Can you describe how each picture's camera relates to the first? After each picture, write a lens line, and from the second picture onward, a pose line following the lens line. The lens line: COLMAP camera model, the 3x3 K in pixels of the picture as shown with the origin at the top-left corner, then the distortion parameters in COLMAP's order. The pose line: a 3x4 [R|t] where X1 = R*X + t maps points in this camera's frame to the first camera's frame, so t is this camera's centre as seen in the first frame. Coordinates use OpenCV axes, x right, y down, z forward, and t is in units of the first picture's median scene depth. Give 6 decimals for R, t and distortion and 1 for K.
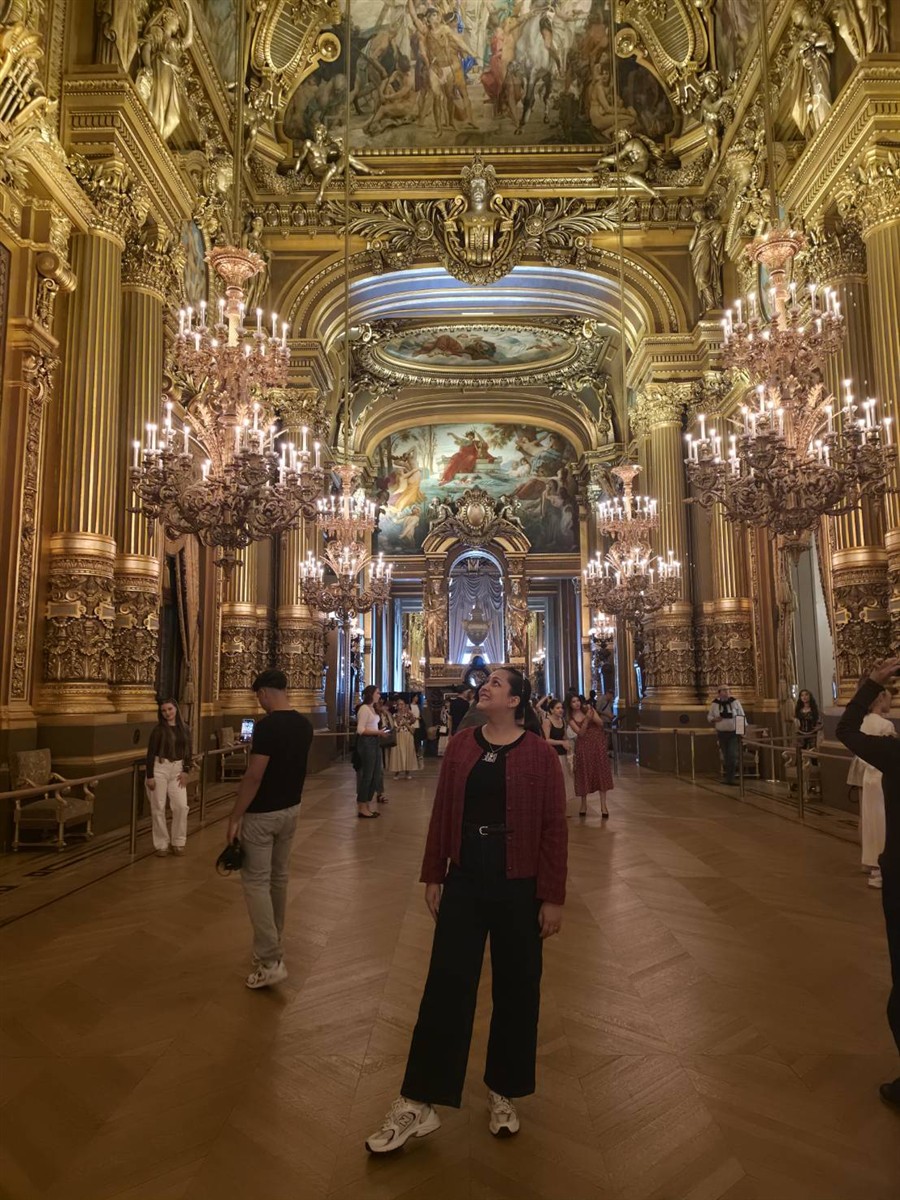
lens RADIAL K [[800.6, 0, 450.0], [0, 800.6, 600.0], [0, 0, 1]] dist [0.076779, -0.089495]
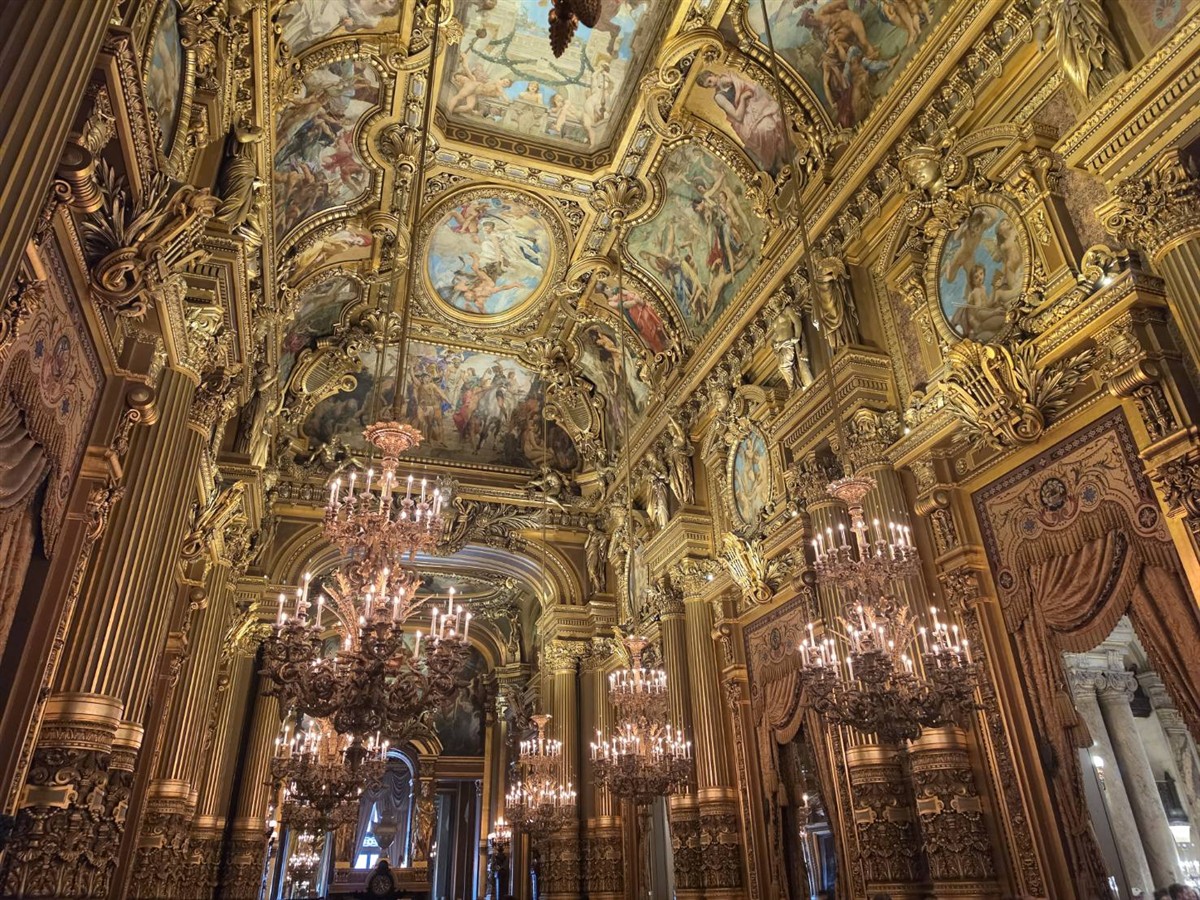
lens RADIAL K [[826.6, 0, 600.2], [0, 826.6, 441.2], [0, 0, 1]] dist [0.102255, -0.123799]
pose [[0.944132, 0.145054, 0.295931, -0.150061], [-0.027265, 0.929233, -0.368488, -0.060737], [-0.328439, 0.339833, 0.881273, -0.392693]]
